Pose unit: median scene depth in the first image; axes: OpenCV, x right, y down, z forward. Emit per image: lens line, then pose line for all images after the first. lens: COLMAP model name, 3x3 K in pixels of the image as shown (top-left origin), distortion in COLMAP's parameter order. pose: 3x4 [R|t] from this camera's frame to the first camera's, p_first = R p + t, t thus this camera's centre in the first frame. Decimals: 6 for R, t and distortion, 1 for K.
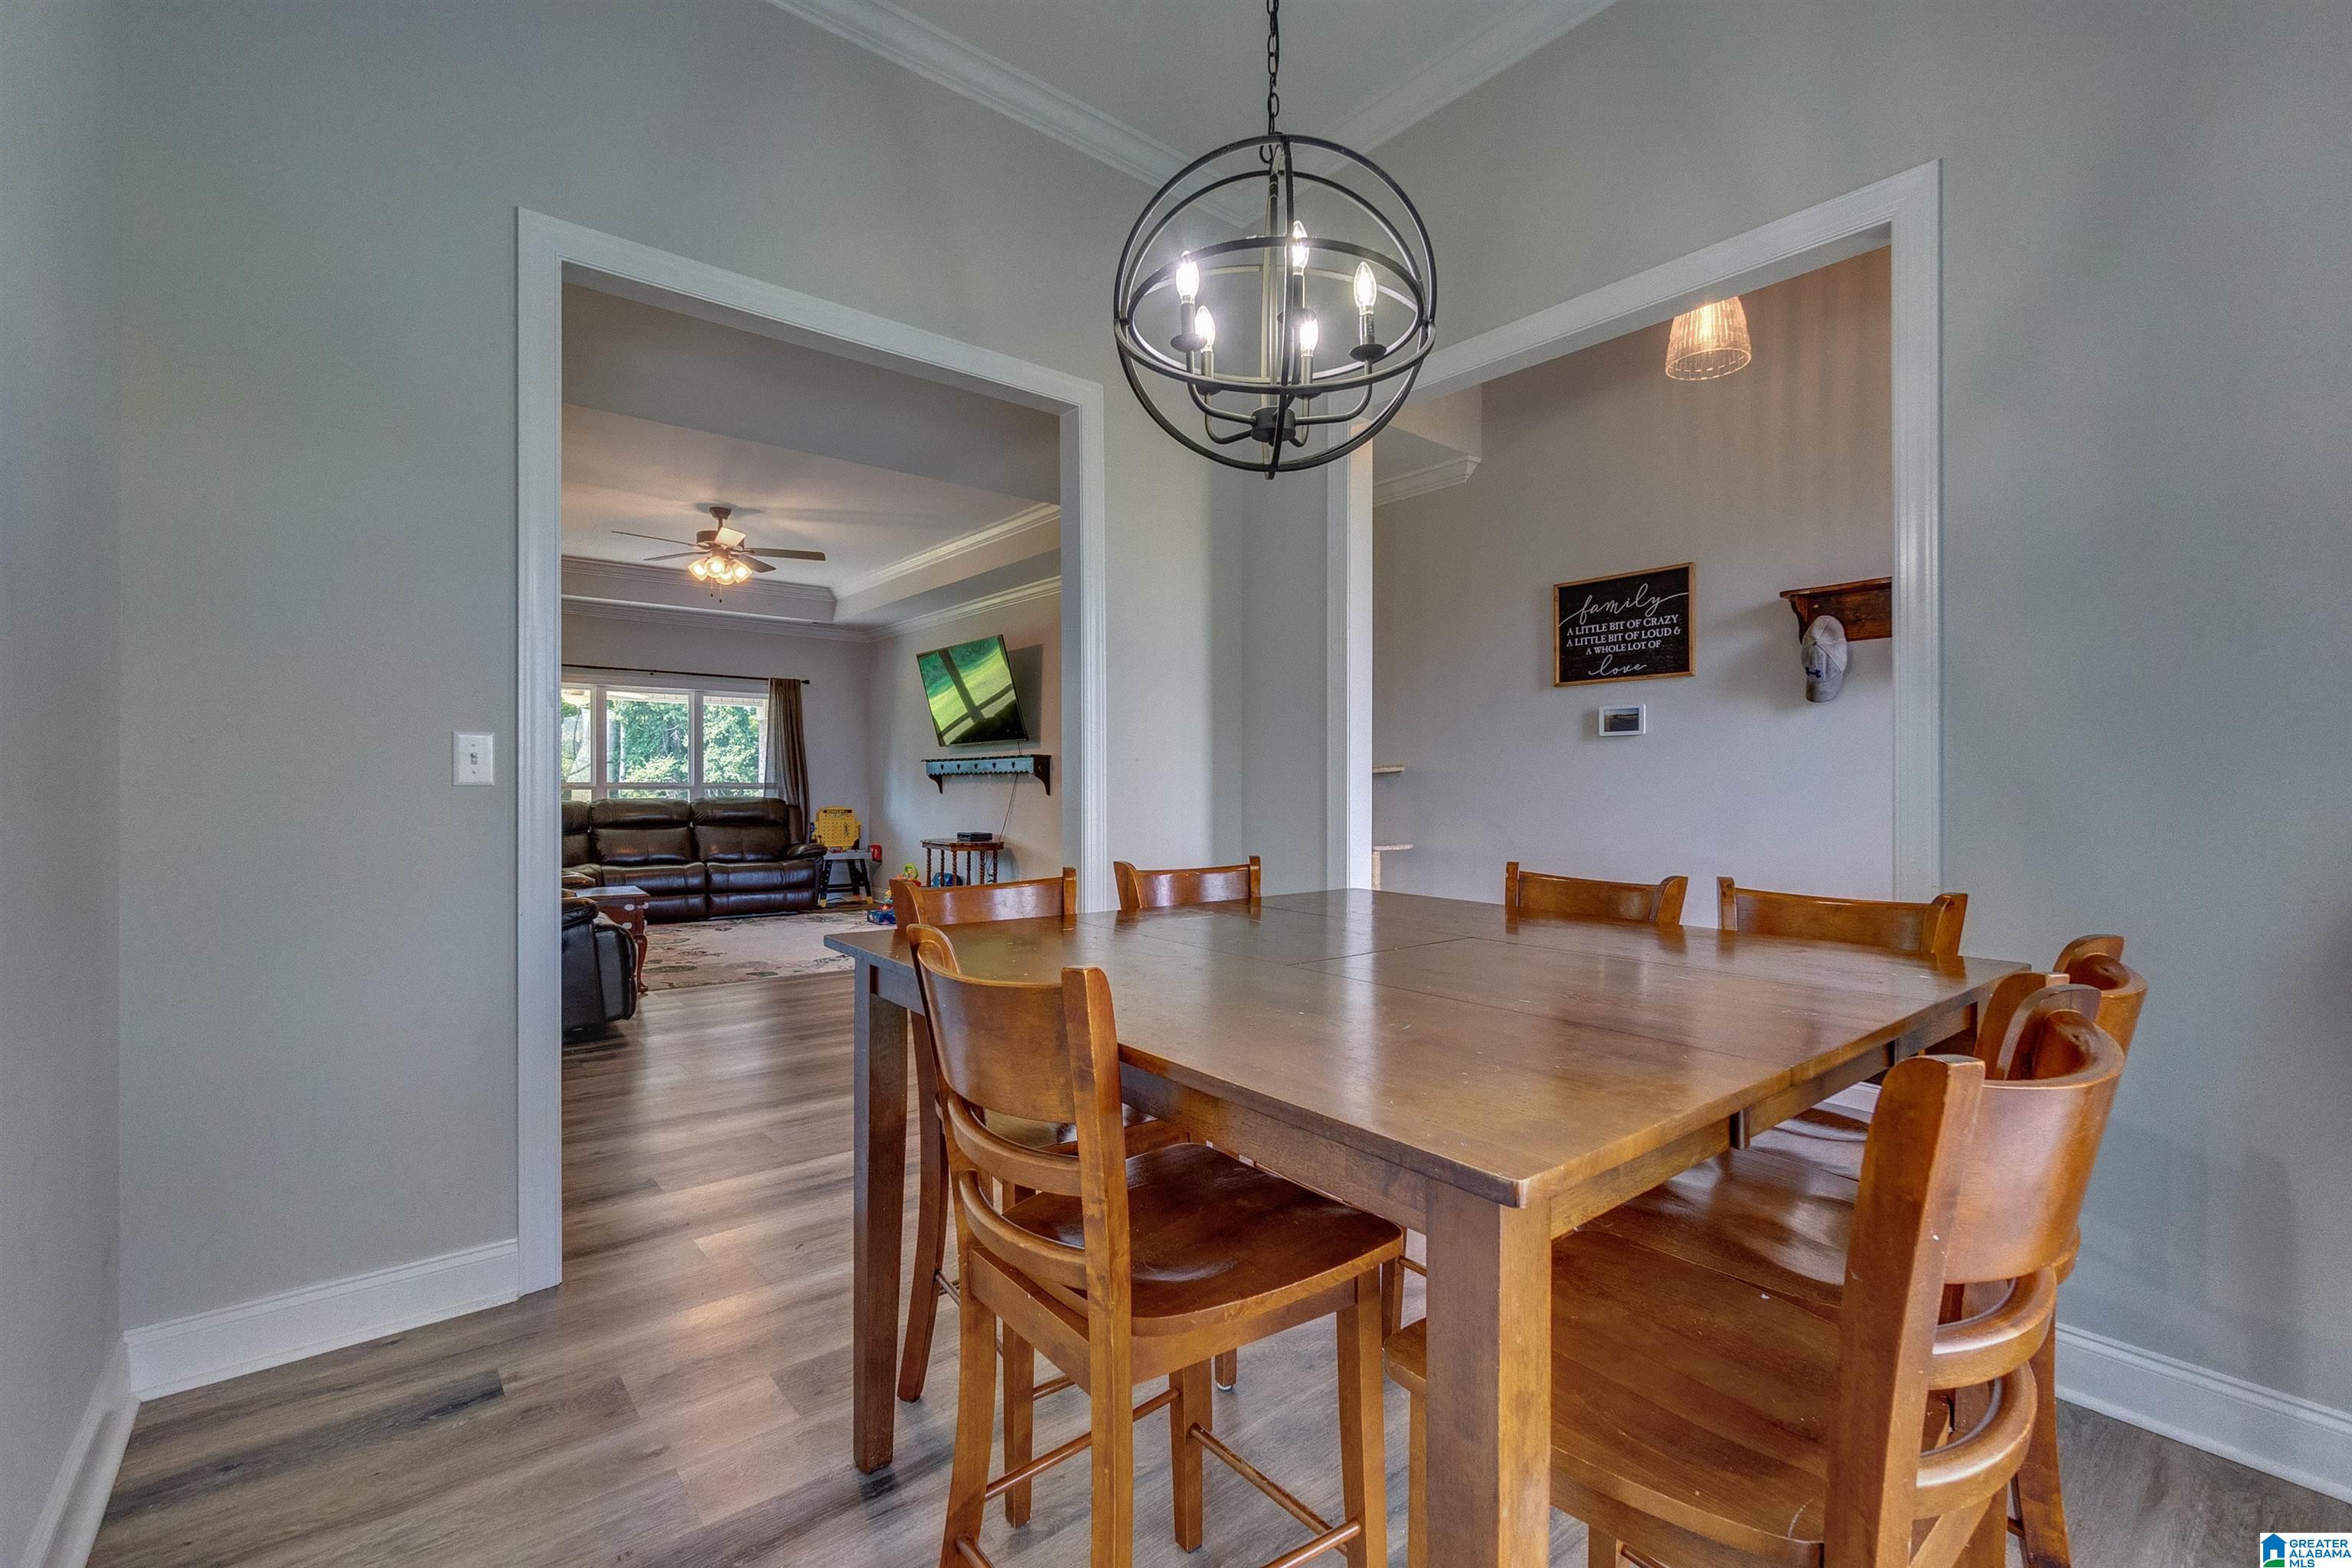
lens RADIAL K [[1007.2, 0, 1176.5], [0, 1007.2, 796.8], [0, 0, 1]] dist [-0.003111, 0.000261]
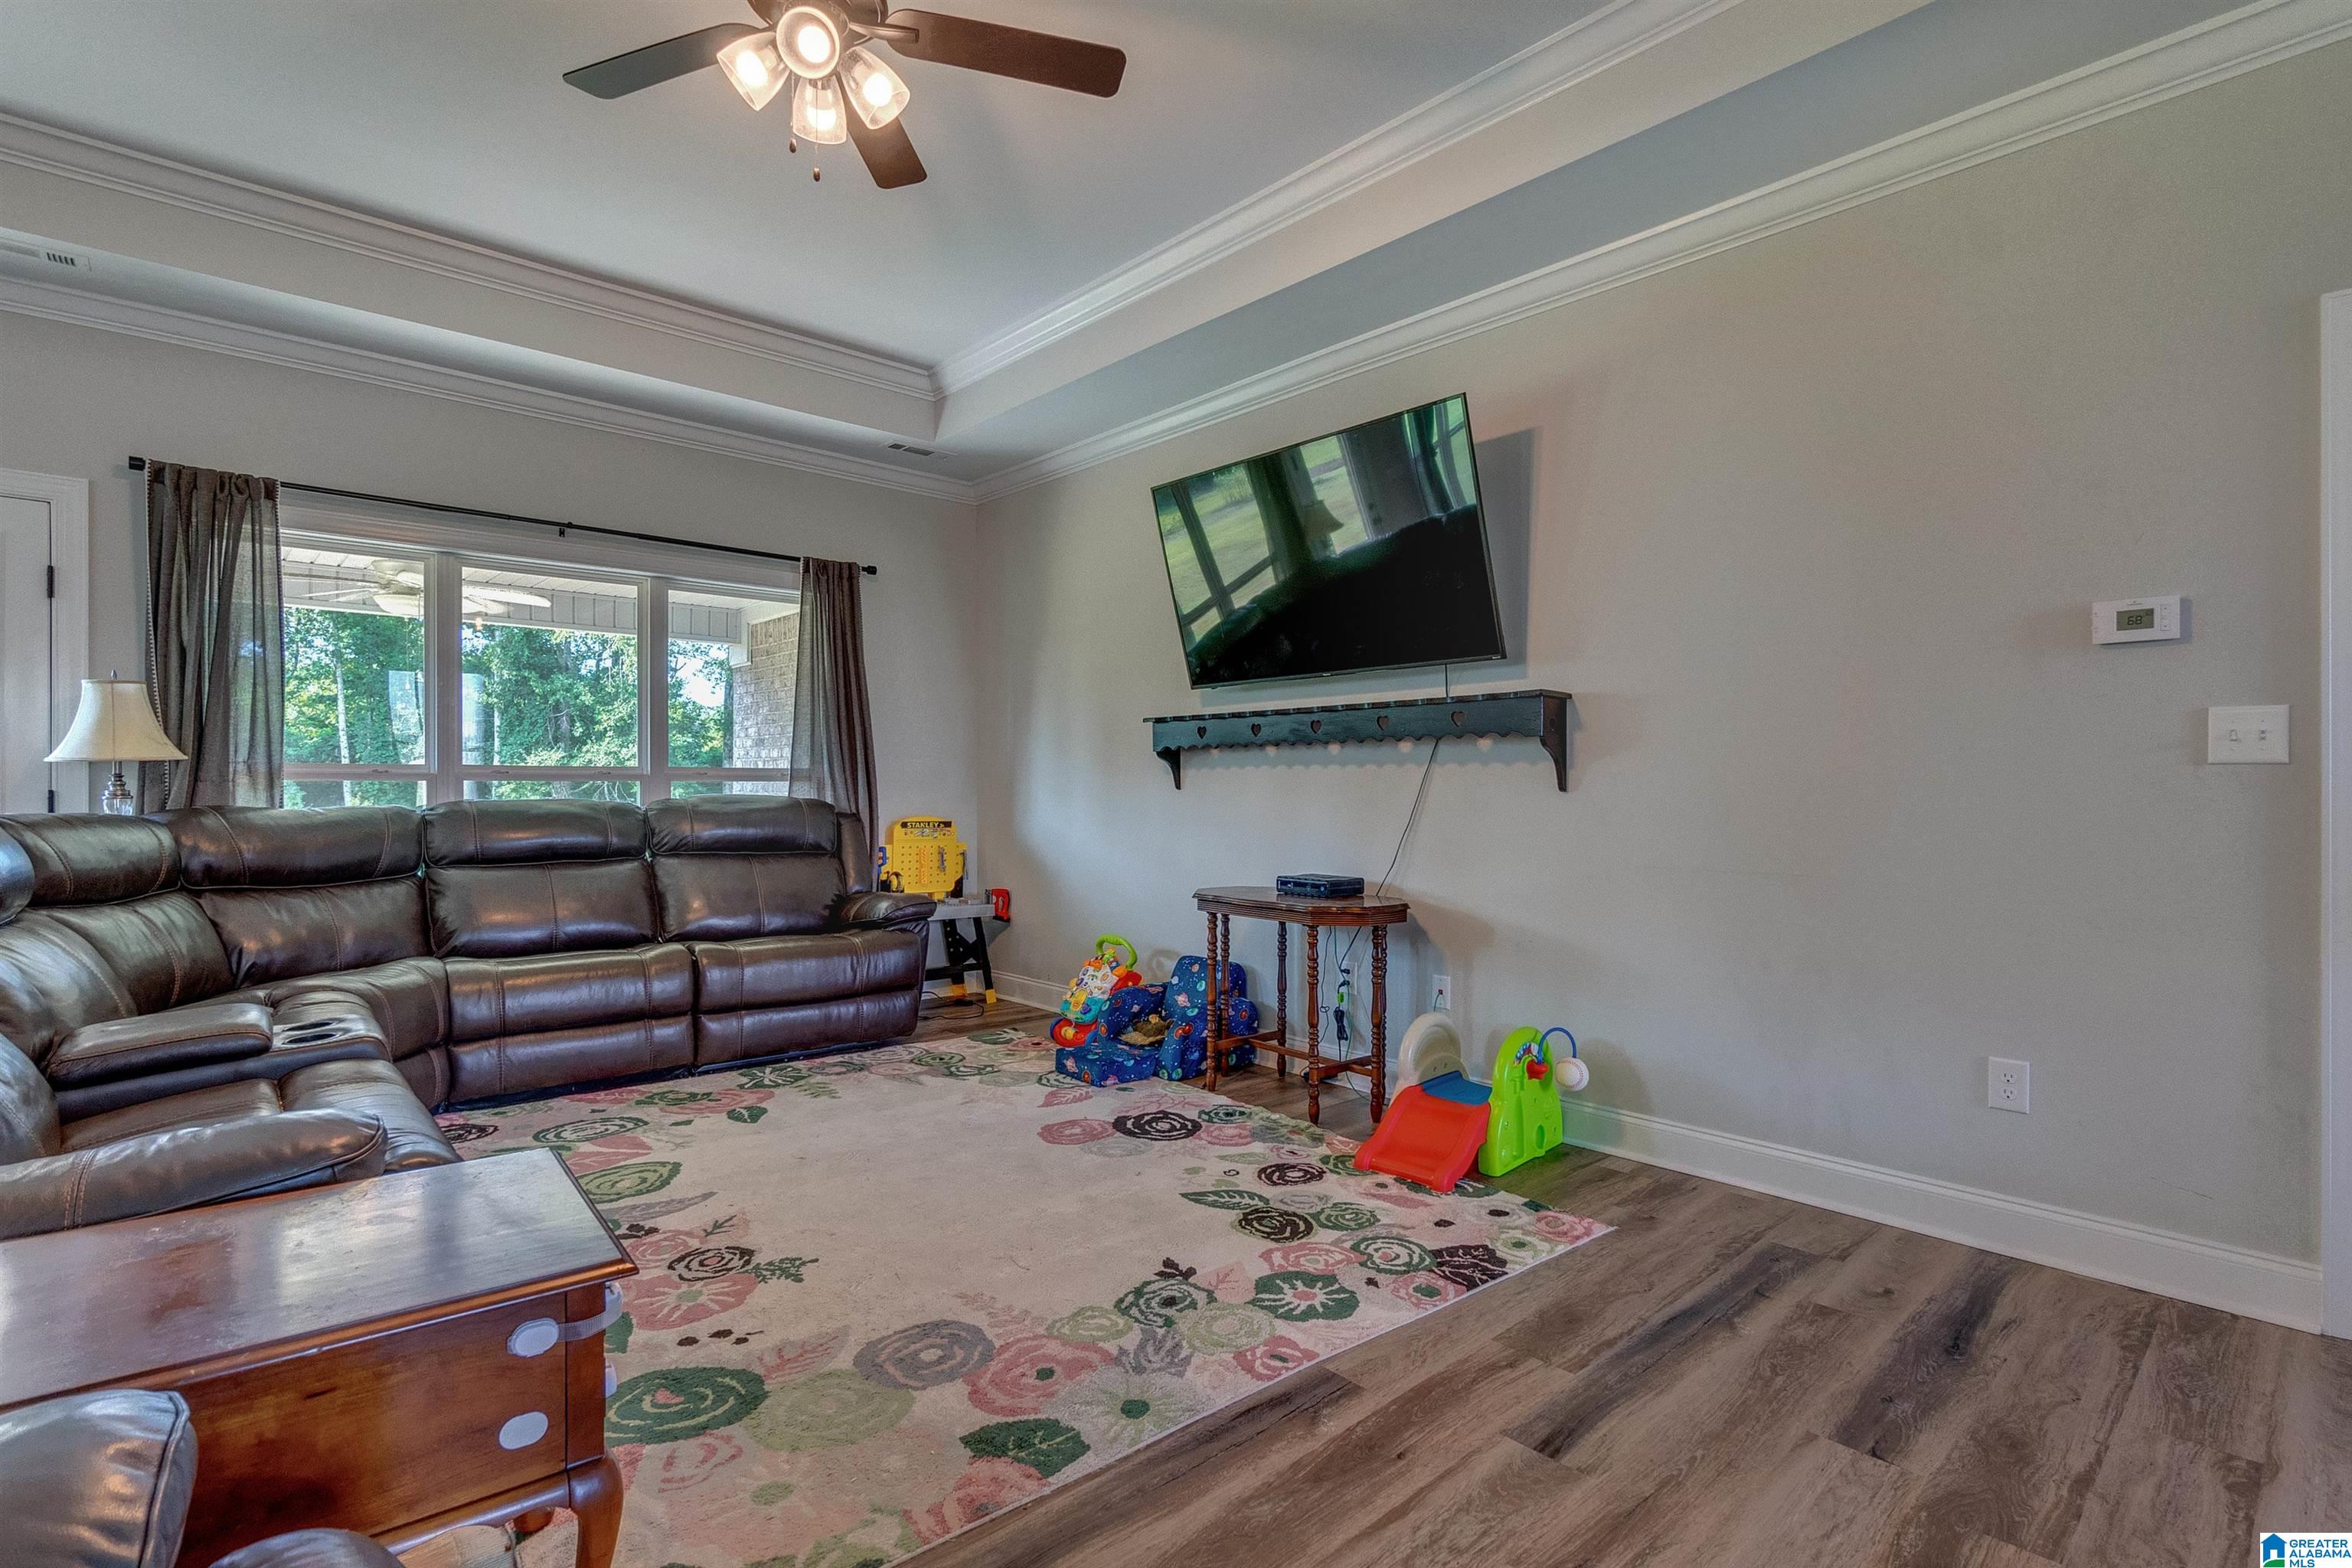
lens RADIAL K [[1106.6, 0, 1171.4], [0, 1106.6, 792.6], [0, 0, 1]] dist [-0.000851, 0.000491]
pose [[0.999011, -0.001249, 0.044454, -0.274508], [0.001443, 0.999990, -0.004333, 0.000991], [-0.044448, 0.004393, 0.999002, 0.497735]]
